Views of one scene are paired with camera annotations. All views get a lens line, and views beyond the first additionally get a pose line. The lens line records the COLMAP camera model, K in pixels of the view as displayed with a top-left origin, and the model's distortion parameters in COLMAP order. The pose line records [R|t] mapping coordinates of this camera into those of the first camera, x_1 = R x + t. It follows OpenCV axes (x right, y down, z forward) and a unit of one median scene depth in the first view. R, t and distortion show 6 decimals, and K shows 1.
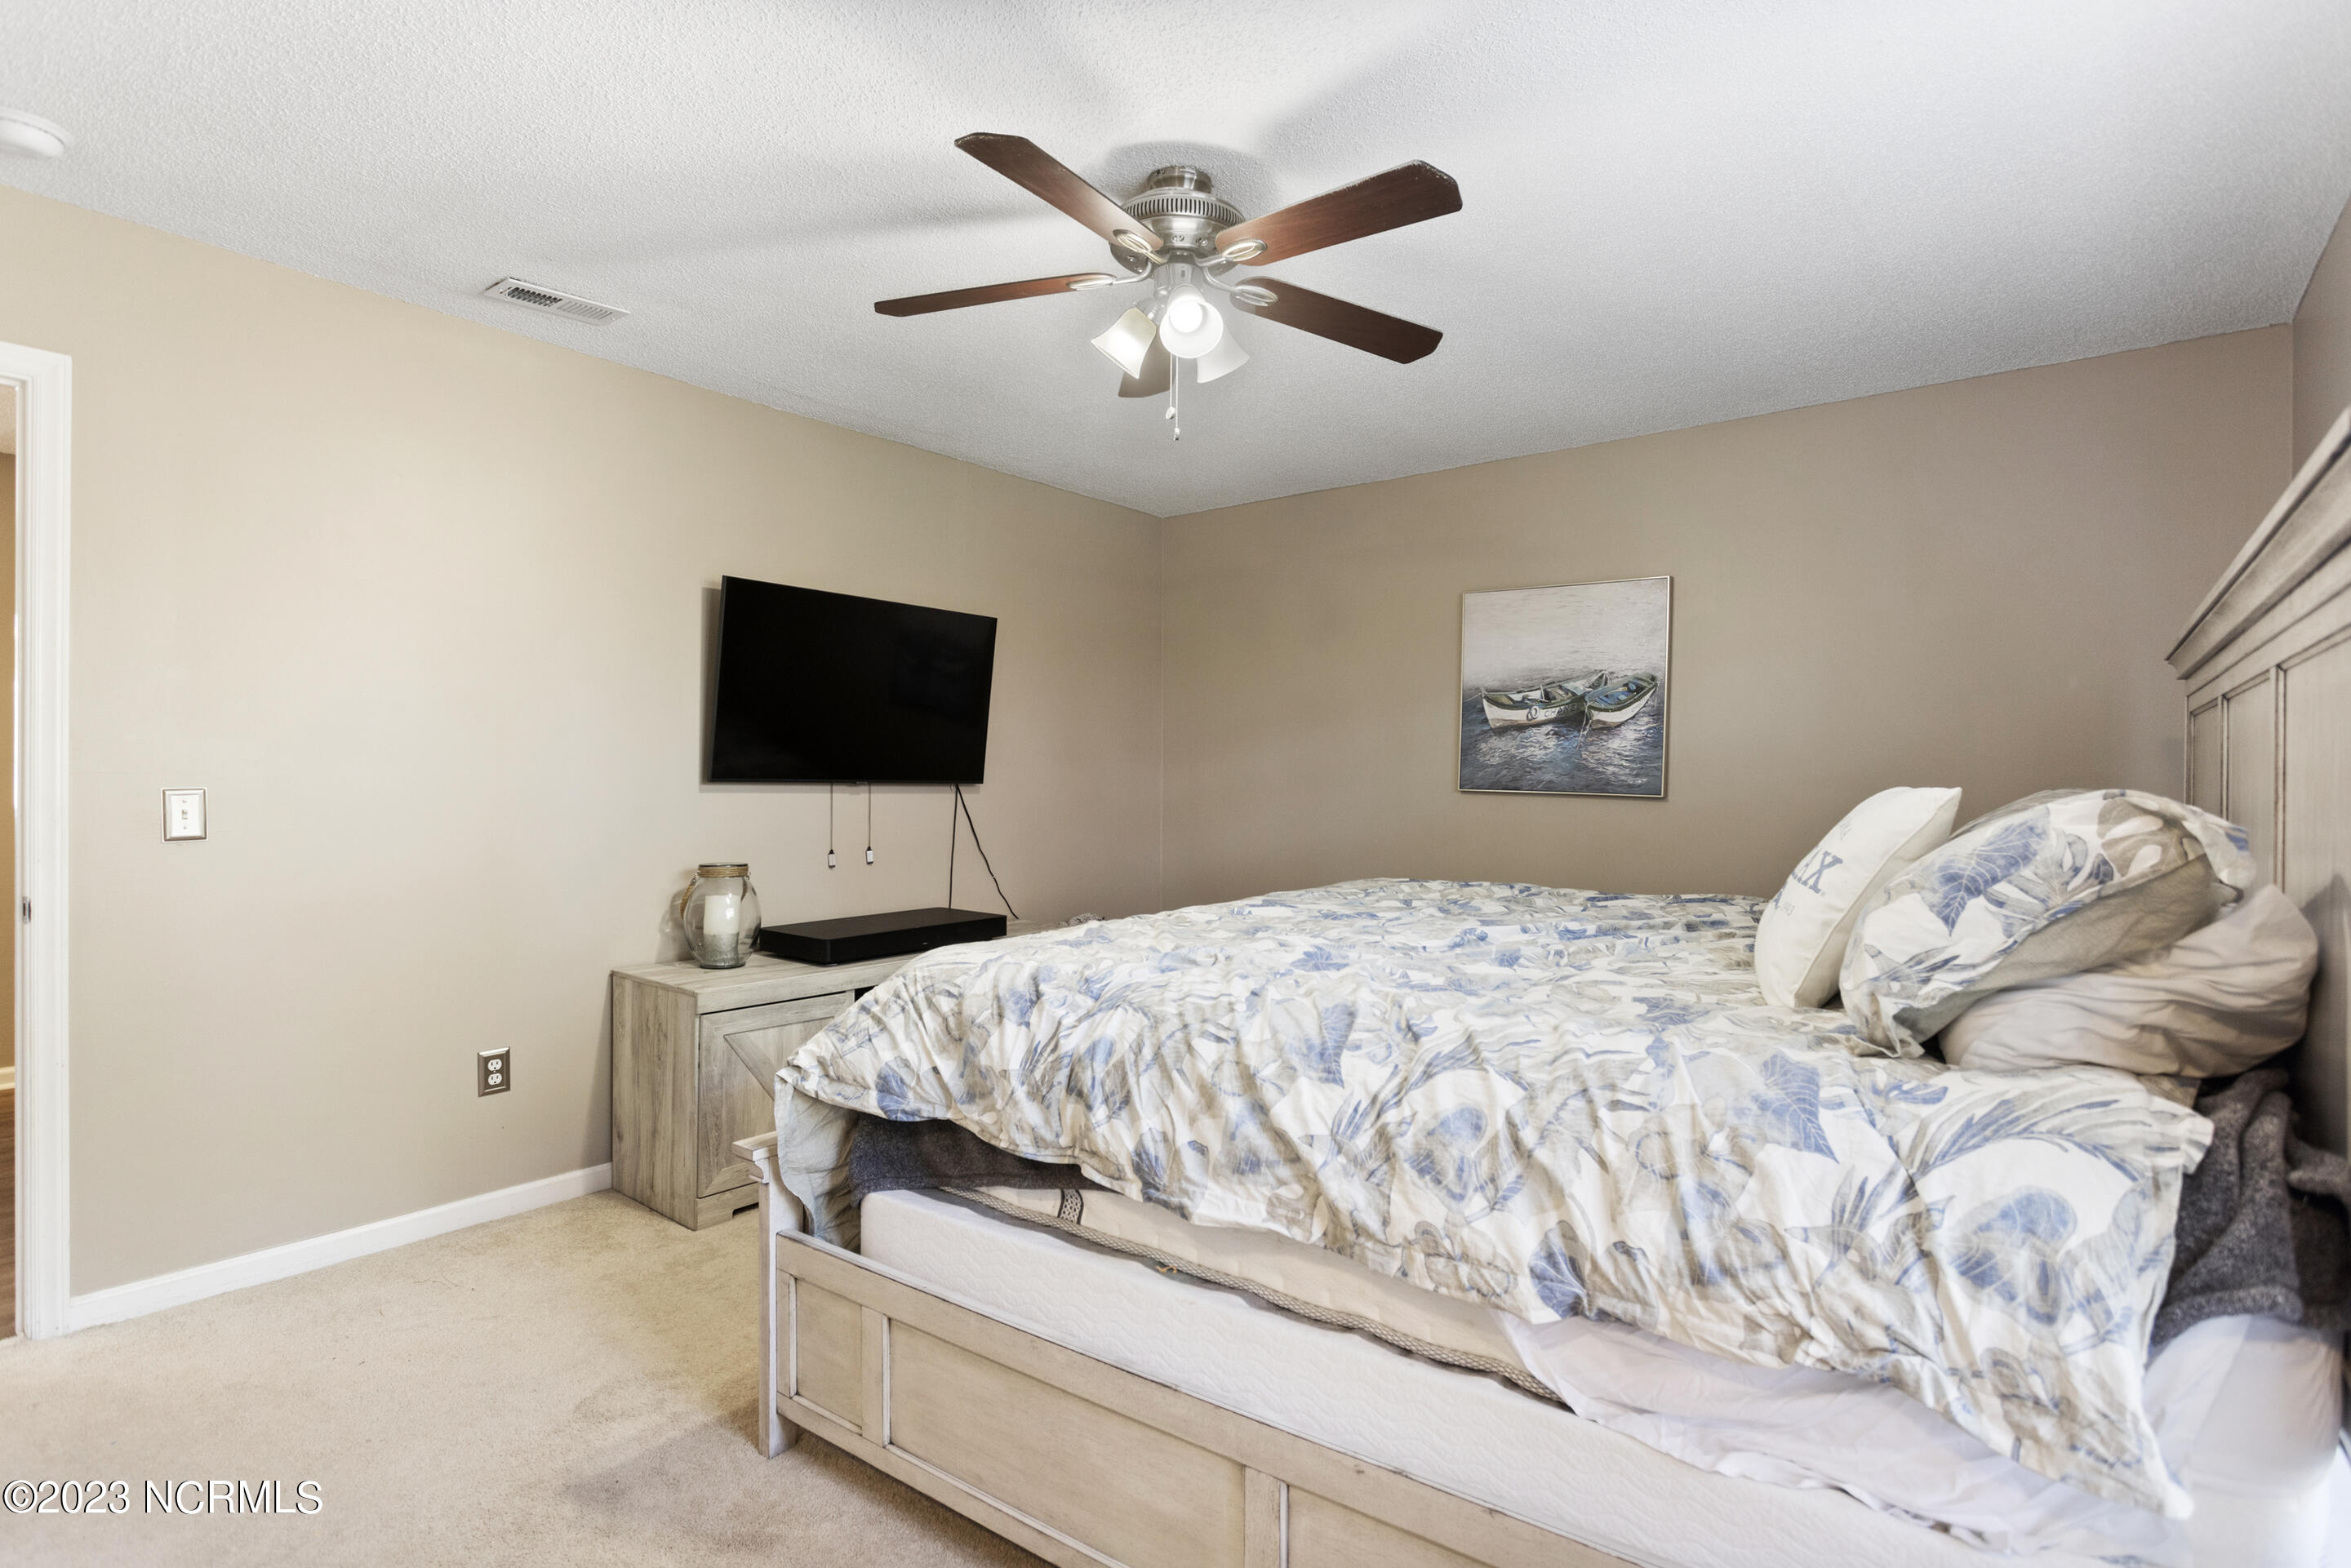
lens RADIAL K [[1132.6, 0, 1175.0], [0, 1132.6, 778.2], [0, 0, 1]] dist [-0.013143, 0.001751]
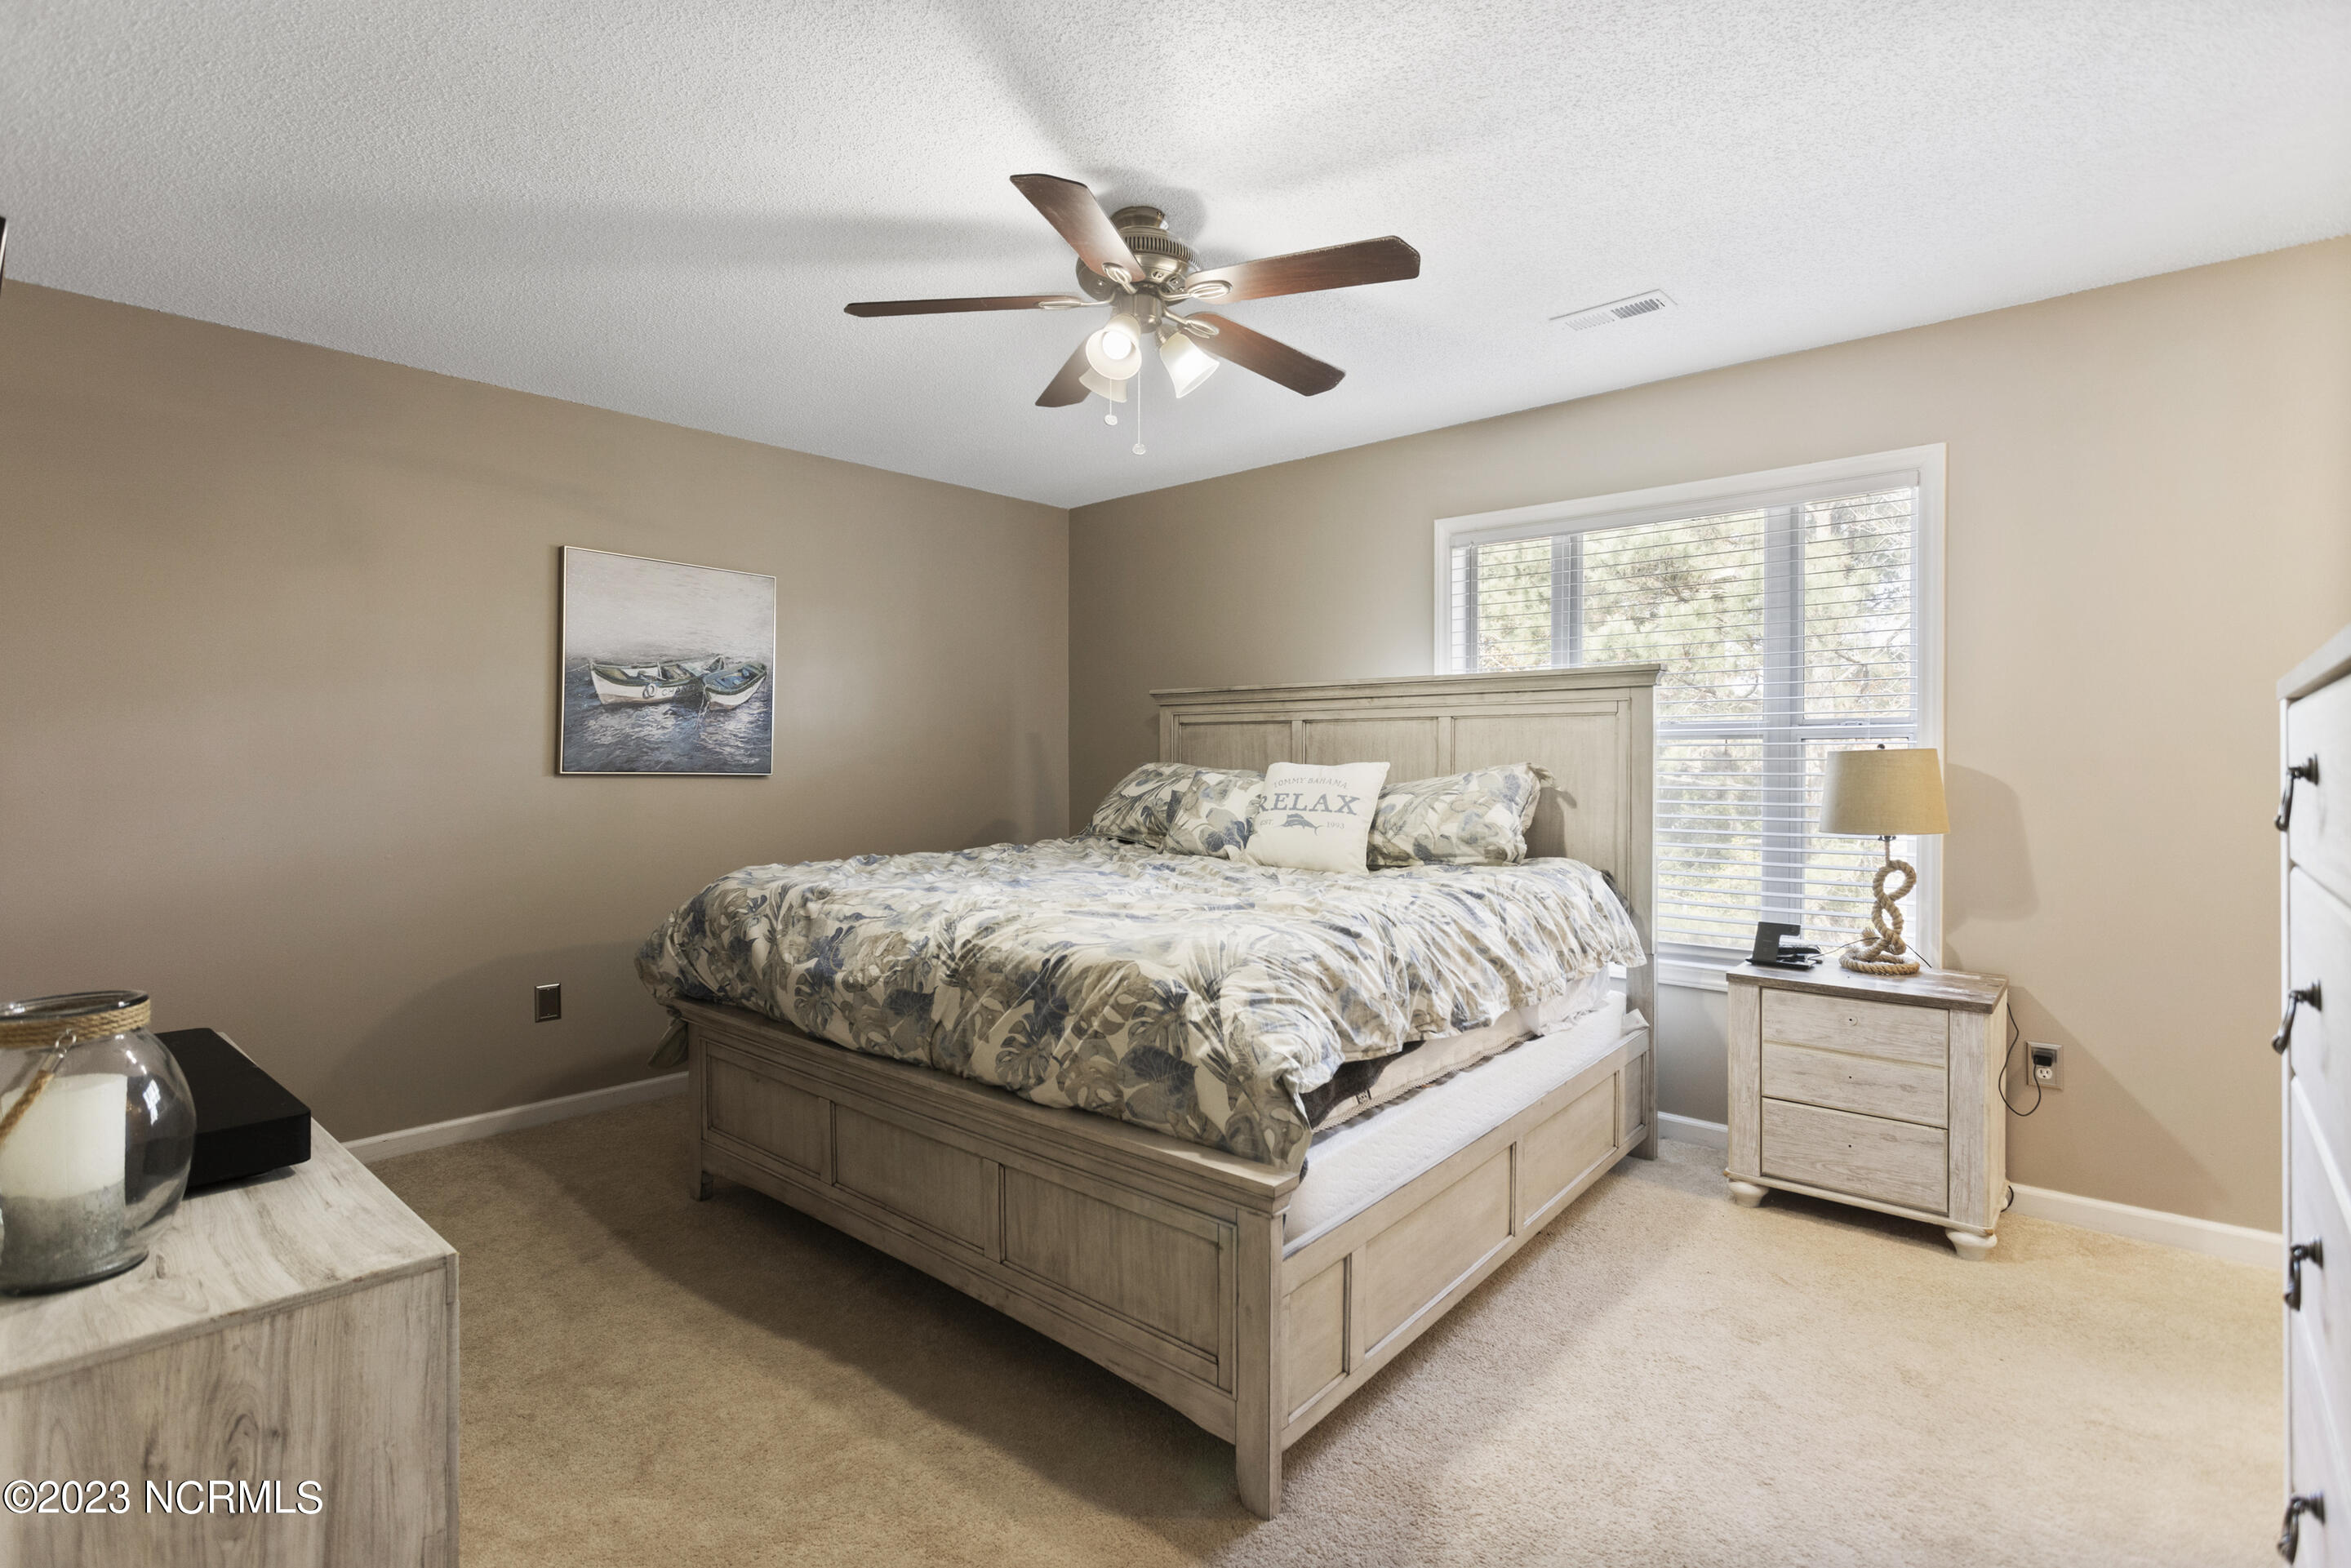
lens RADIAL K [[1132.6, 0, 1185.0], [0, 1132.6, 775.4], [0, 0, 1]] dist [-0.013143, 0.001751]
pose [[0.056880, -0.021137, 0.998157, -0.619131], [0.001851, 0.999776, 0.021065, -0.005466], [-0.998379, 0.000649, 0.056907, 0.501681]]
